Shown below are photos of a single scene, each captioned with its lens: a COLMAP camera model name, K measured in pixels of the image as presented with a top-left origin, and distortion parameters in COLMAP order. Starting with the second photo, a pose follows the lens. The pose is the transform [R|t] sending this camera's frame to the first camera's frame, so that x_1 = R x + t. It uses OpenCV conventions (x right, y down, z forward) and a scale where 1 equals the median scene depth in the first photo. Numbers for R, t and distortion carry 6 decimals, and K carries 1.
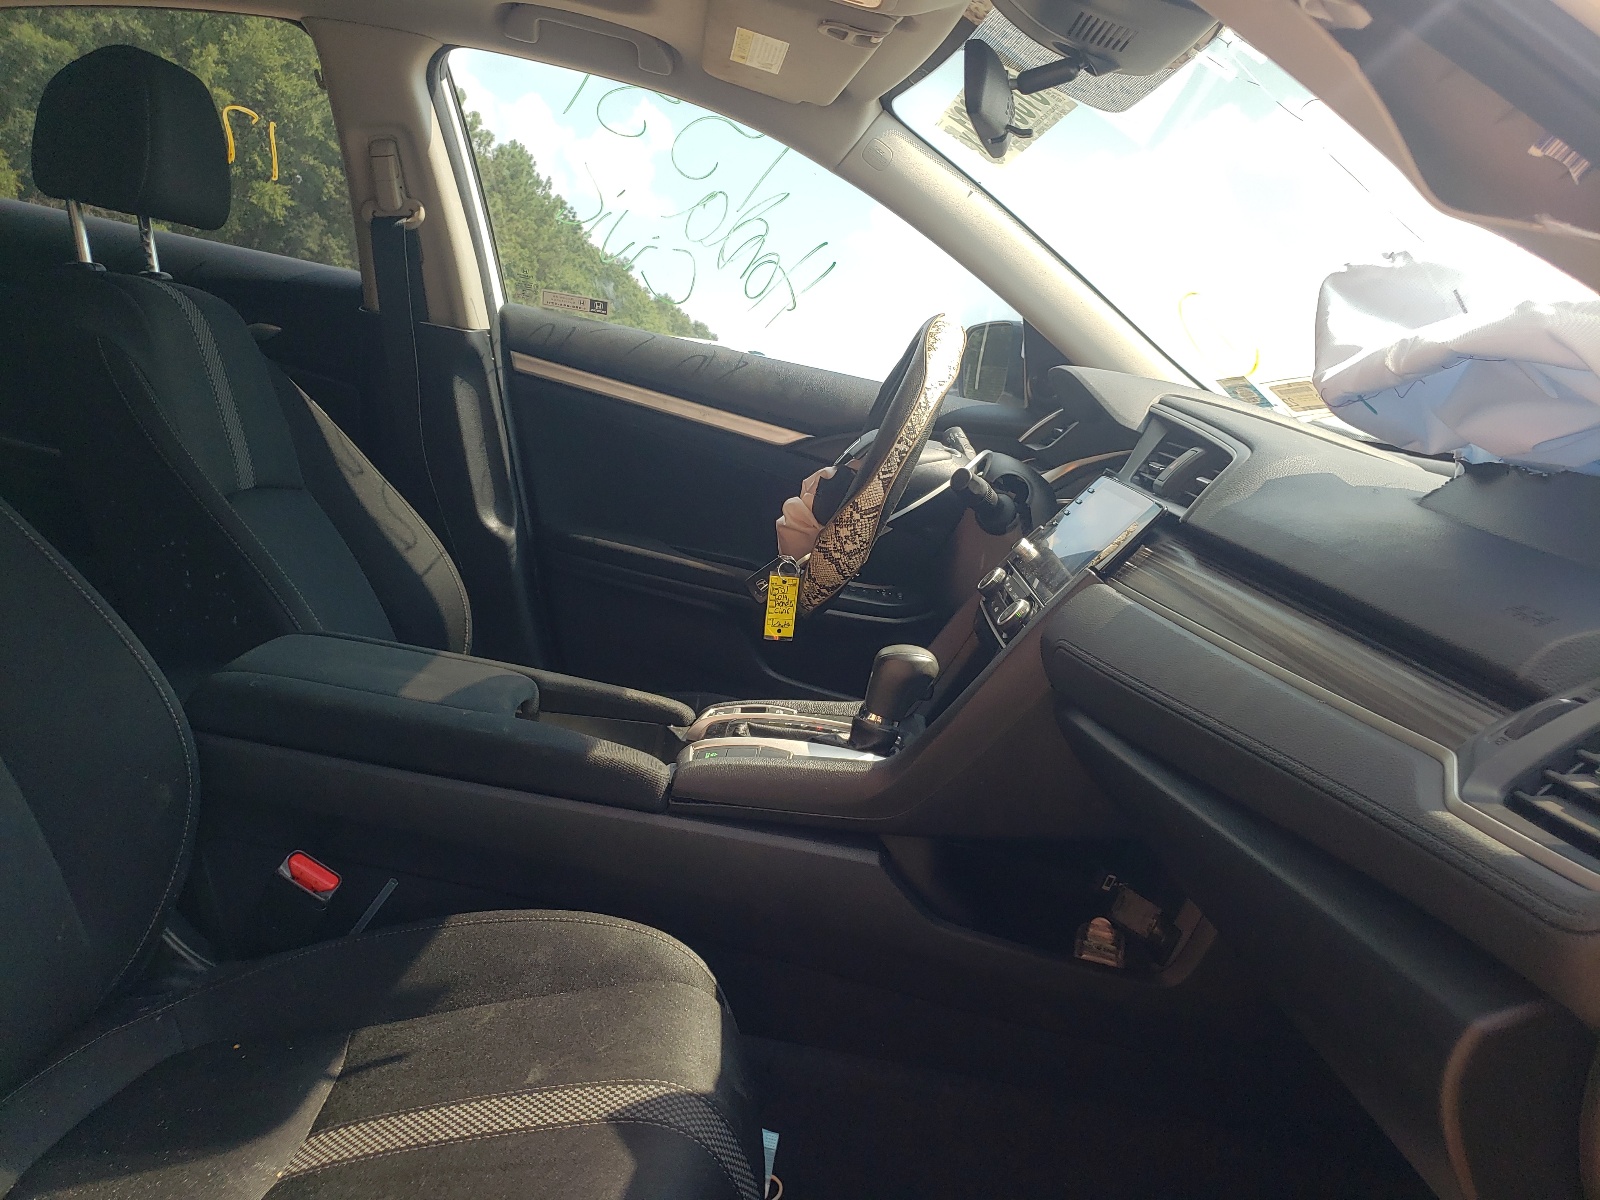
lens RADIAL K [[1246.4, 0, 800.0], [0, 1246.4, 600.0], [0, 0, 1]] dist [0.005633, 0.001786]
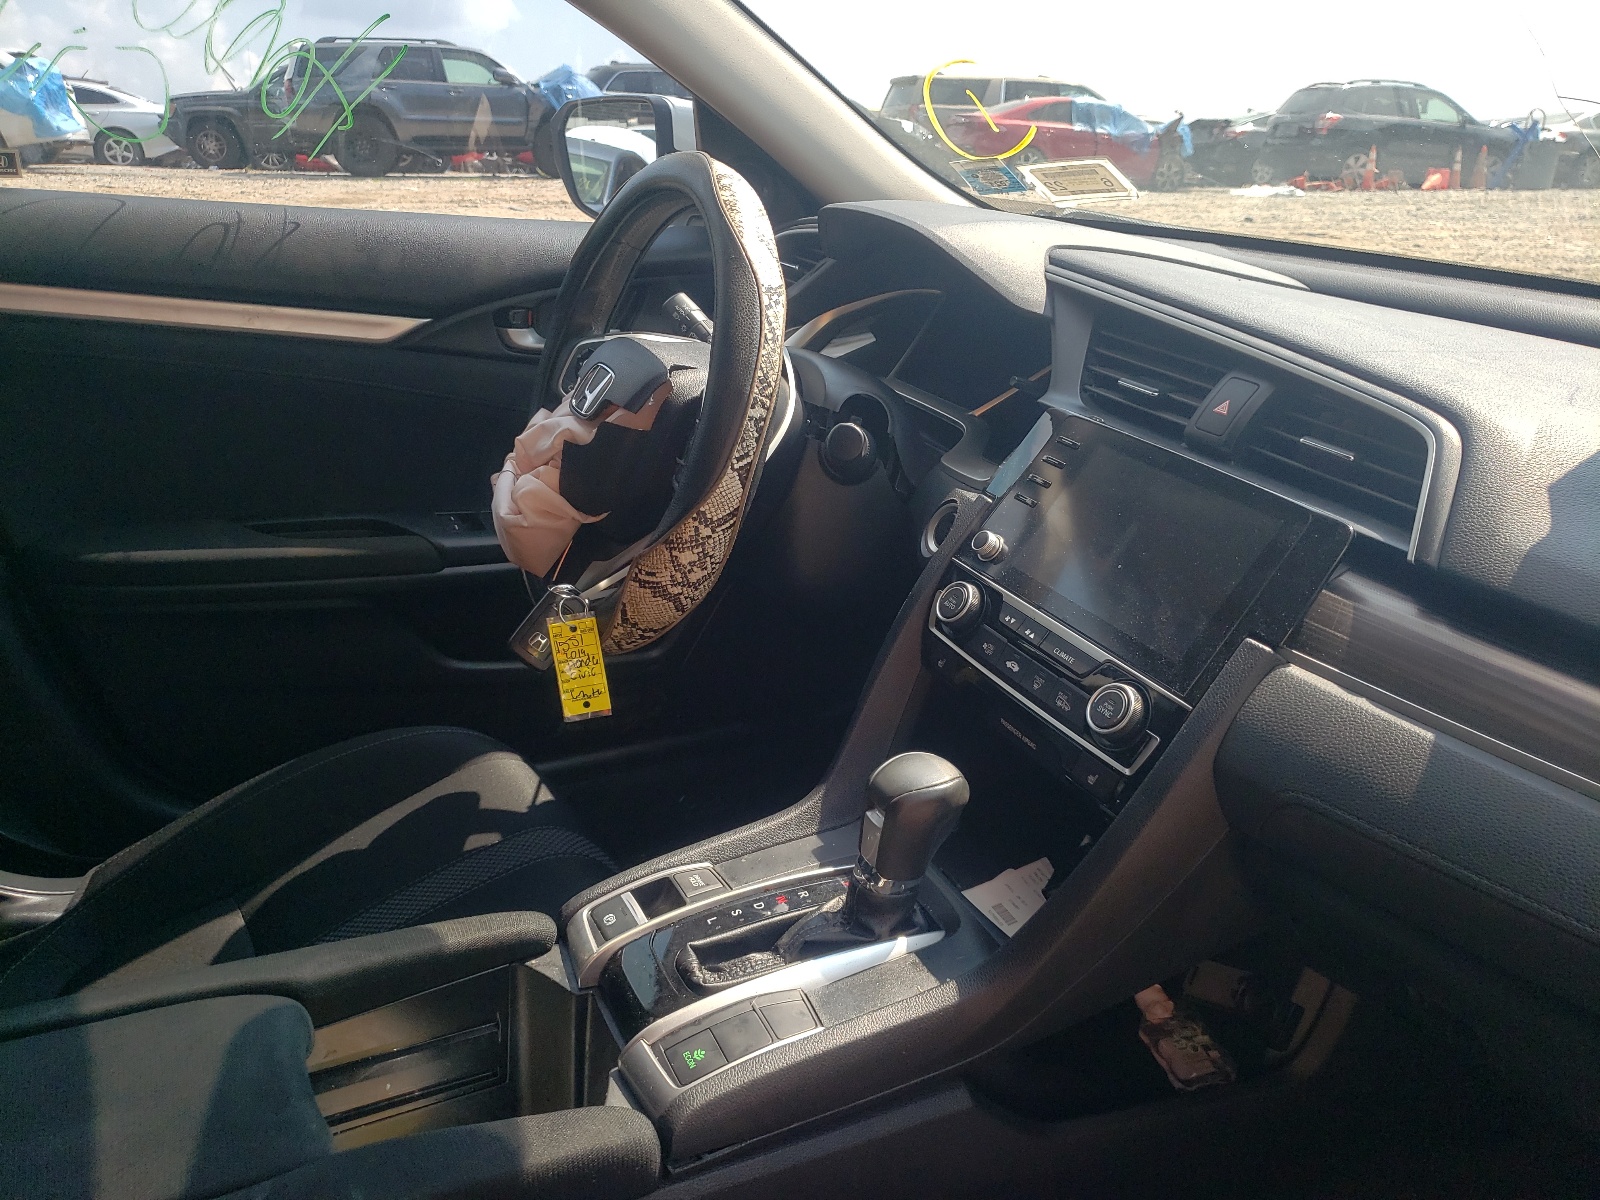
lens RADIAL K [[1246.4, 0, 800.0], [0, 1246.4, 600.0], [0, 0, 1]] dist [0.005633, 0.001786]
pose [[0.874738, -0.274536, 0.399329, -0.173648], [0.165040, 0.943556, 0.287165, -0.206290], [-0.455627, -0.185289, 0.870674, 0.413708]]
